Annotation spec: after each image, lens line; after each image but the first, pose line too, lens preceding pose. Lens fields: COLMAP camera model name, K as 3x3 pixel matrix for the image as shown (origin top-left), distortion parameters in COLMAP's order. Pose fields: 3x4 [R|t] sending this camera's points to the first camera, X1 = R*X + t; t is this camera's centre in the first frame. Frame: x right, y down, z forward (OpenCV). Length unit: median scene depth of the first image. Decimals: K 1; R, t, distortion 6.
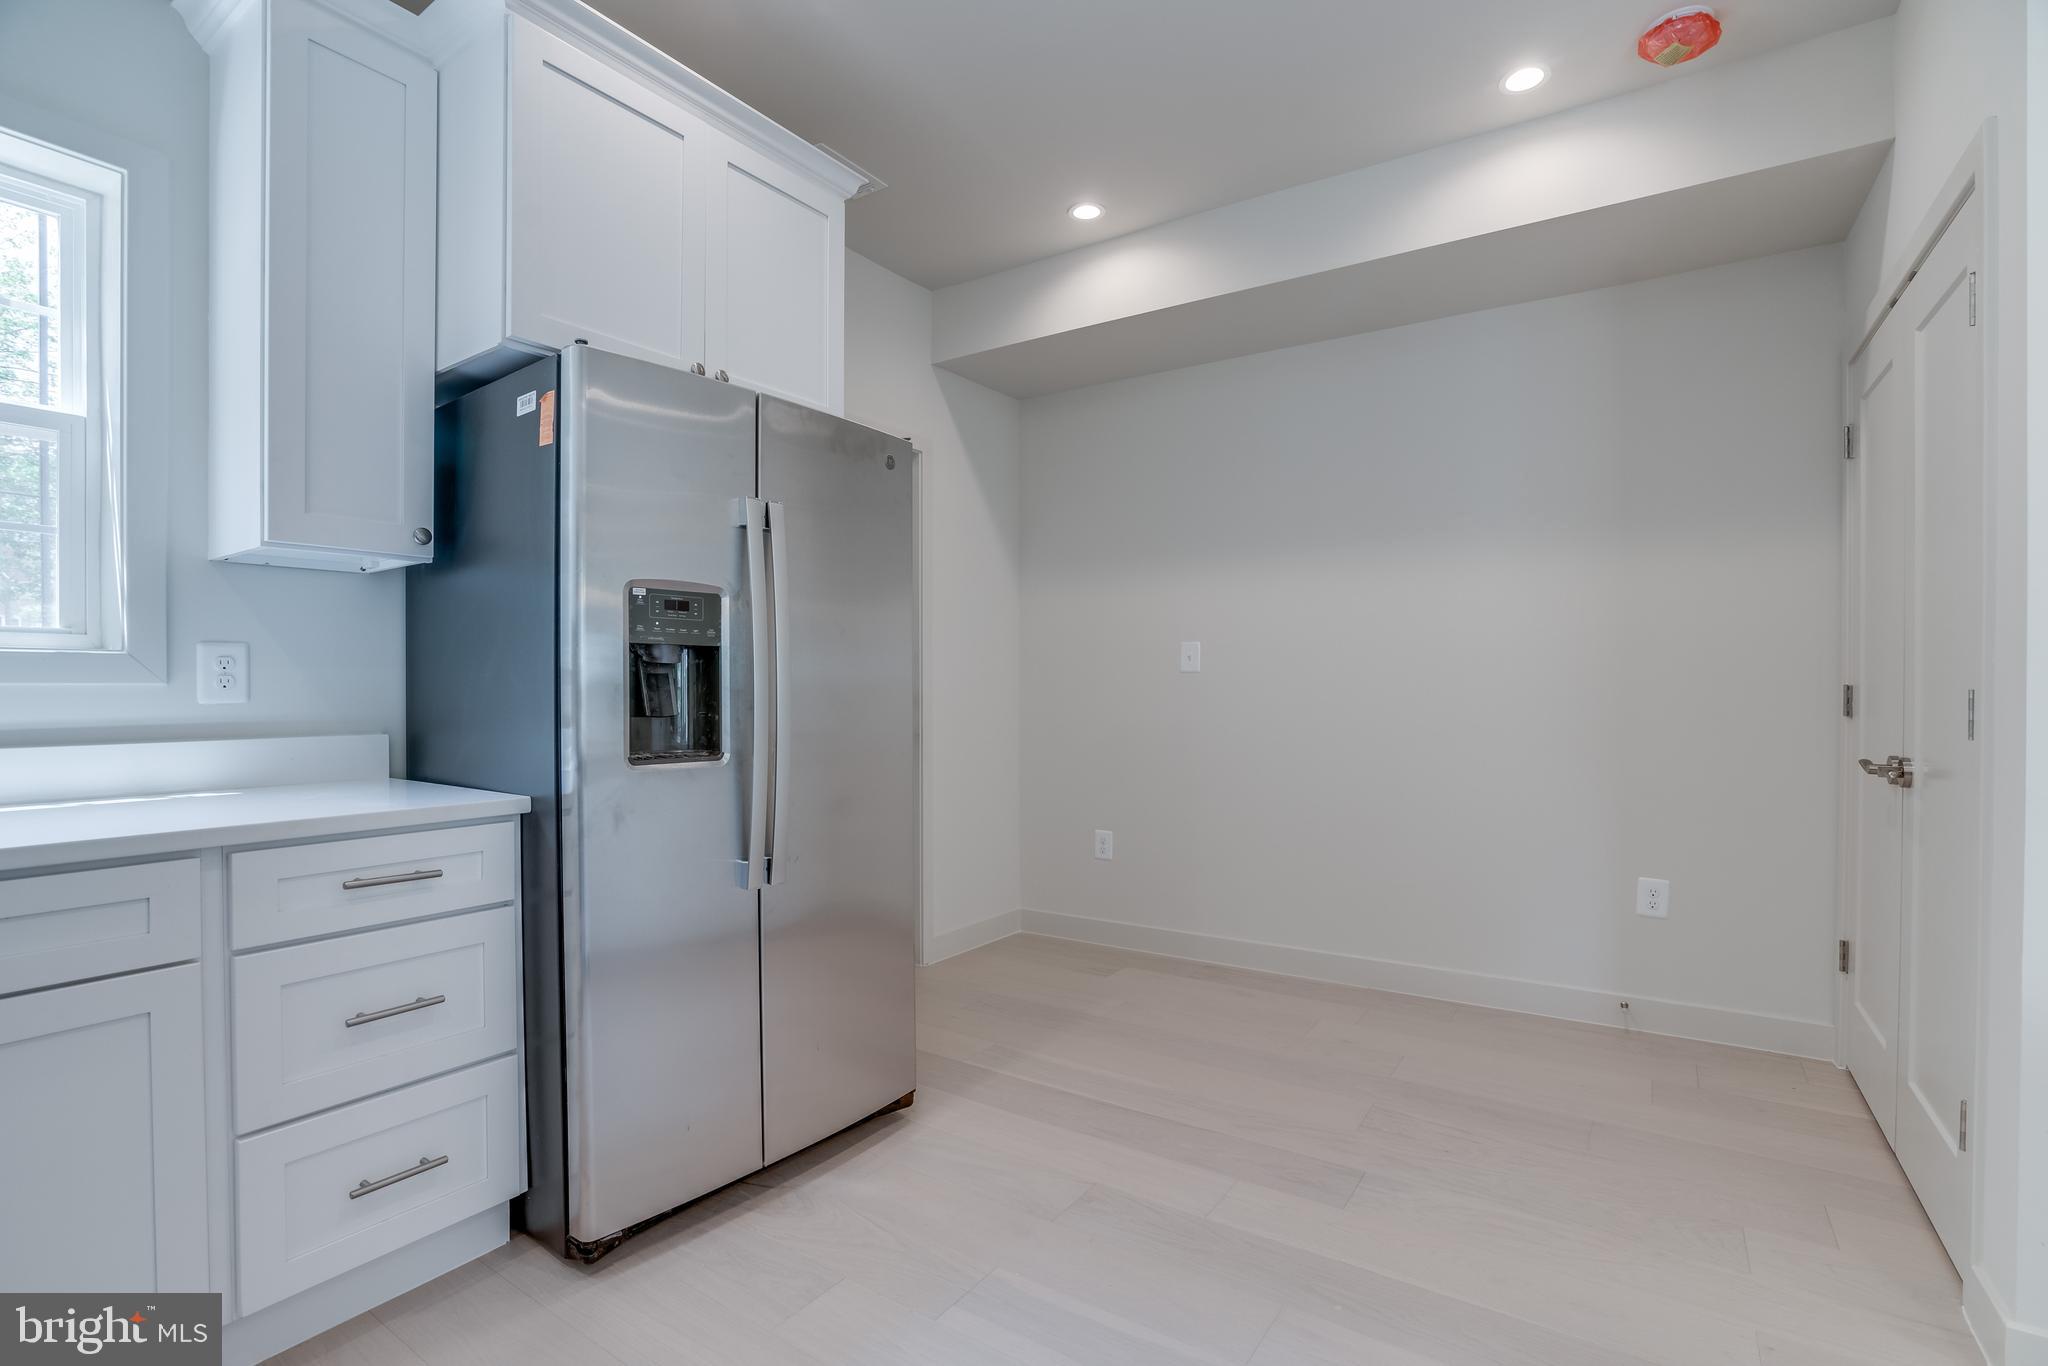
lens RADIAL K [[951.9, 0, 984.9], [0, 951.9, 688.9], [0, 0, 1]] dist [-0.041501, 0.010353]
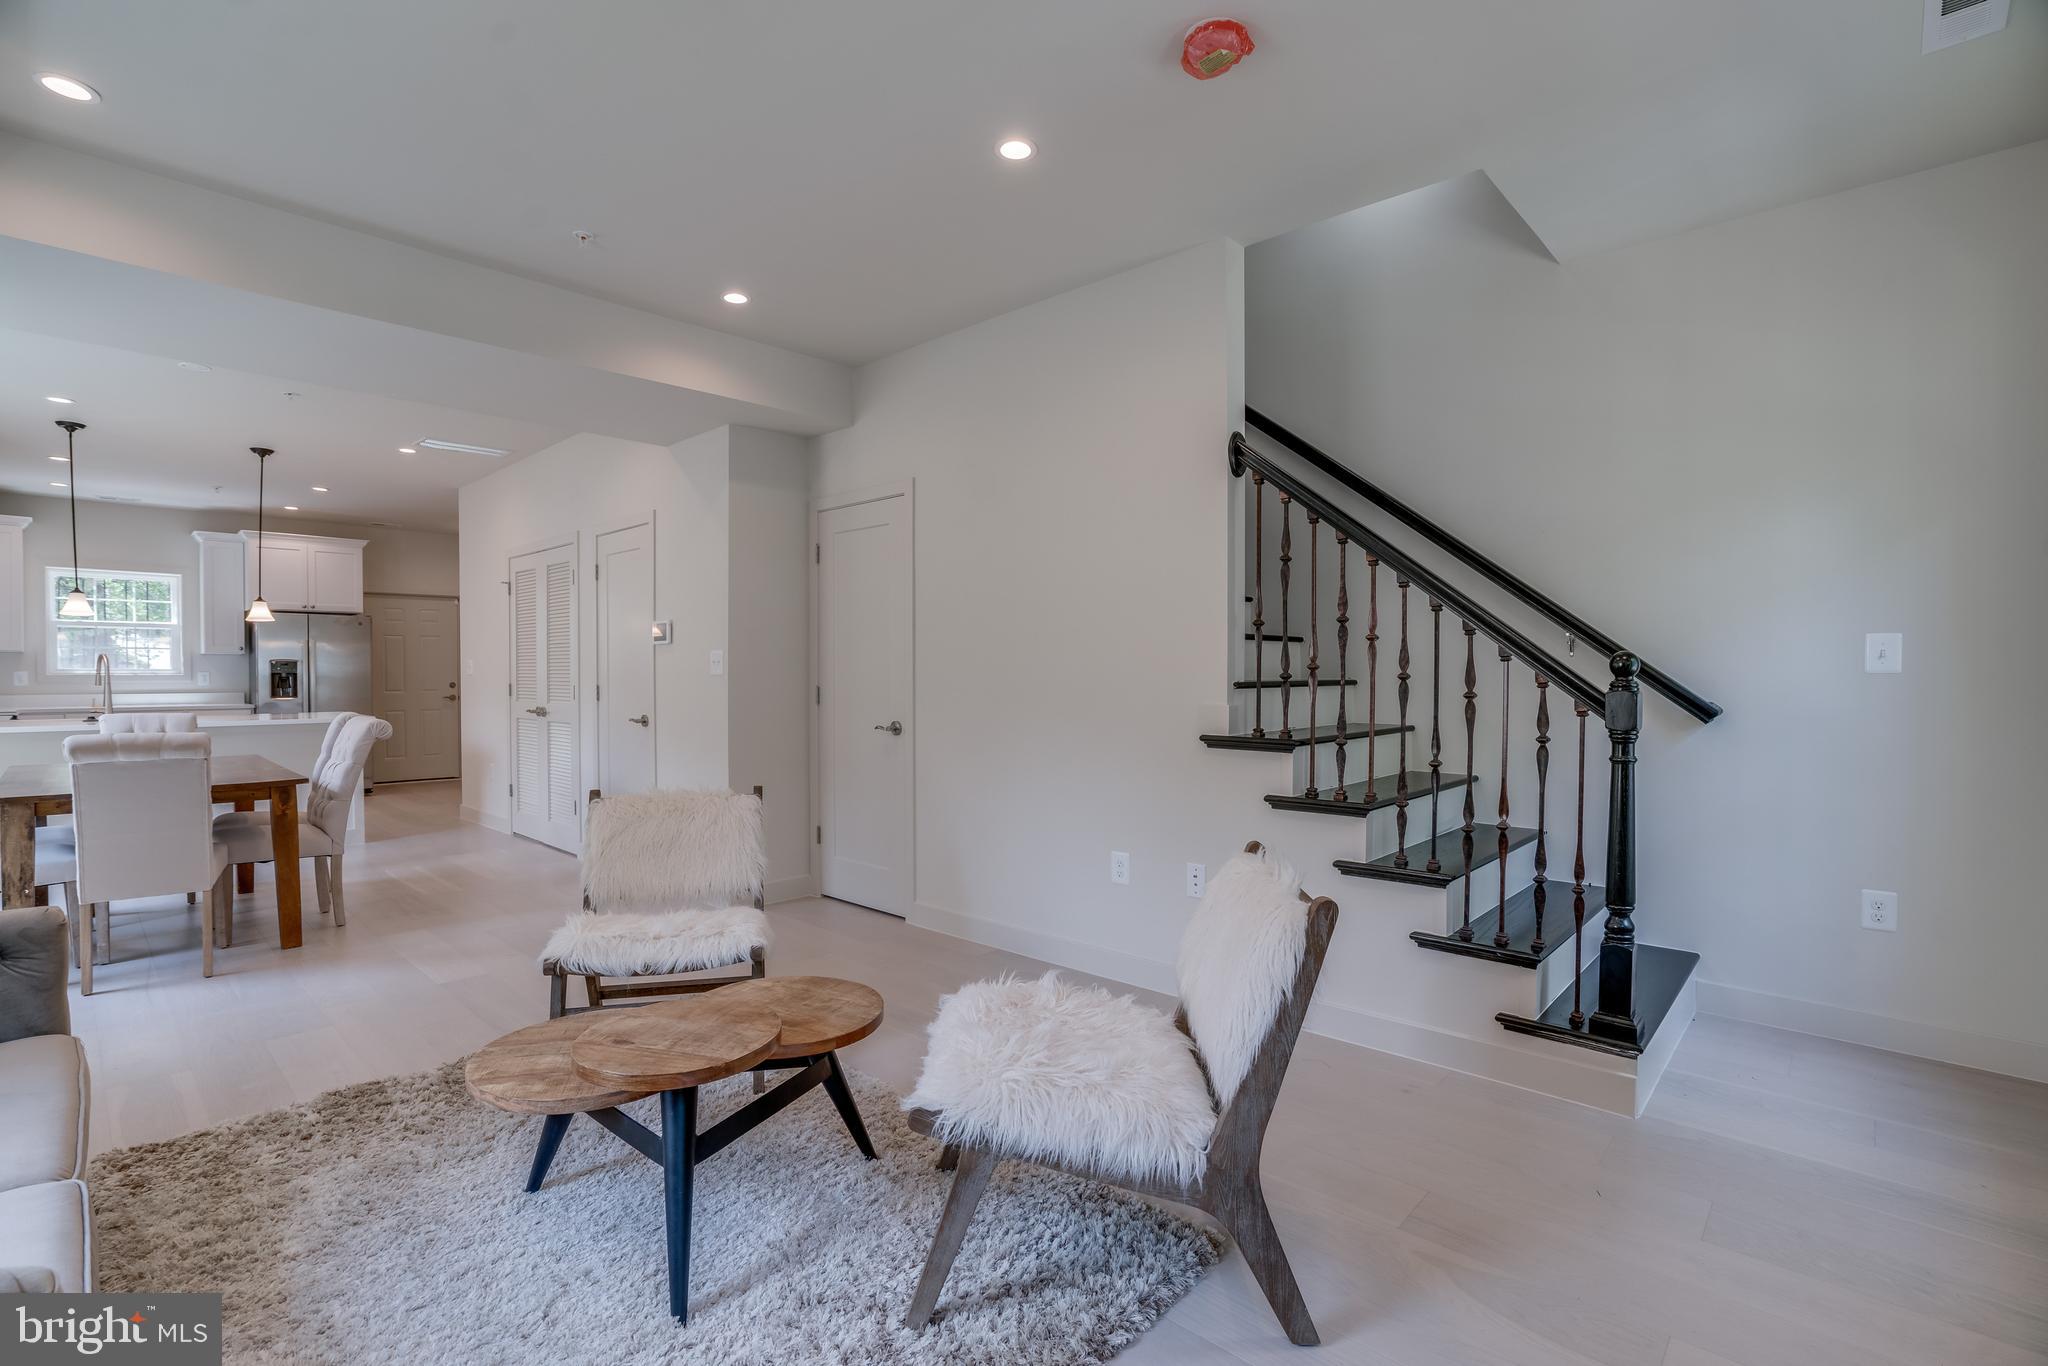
lens RADIAL K [[951.9, 0, 1024.2], [0, 951.9, 693.4], [0, 0, 1]] dist [-0.041501, 0.010353]
pose [[0.982754, 0.004737, -0.184856, 4.070922], [-0.002078, 0.999892, 0.014574, -0.018902], [0.184905, -0.013938, 0.982658, -2.798383]]
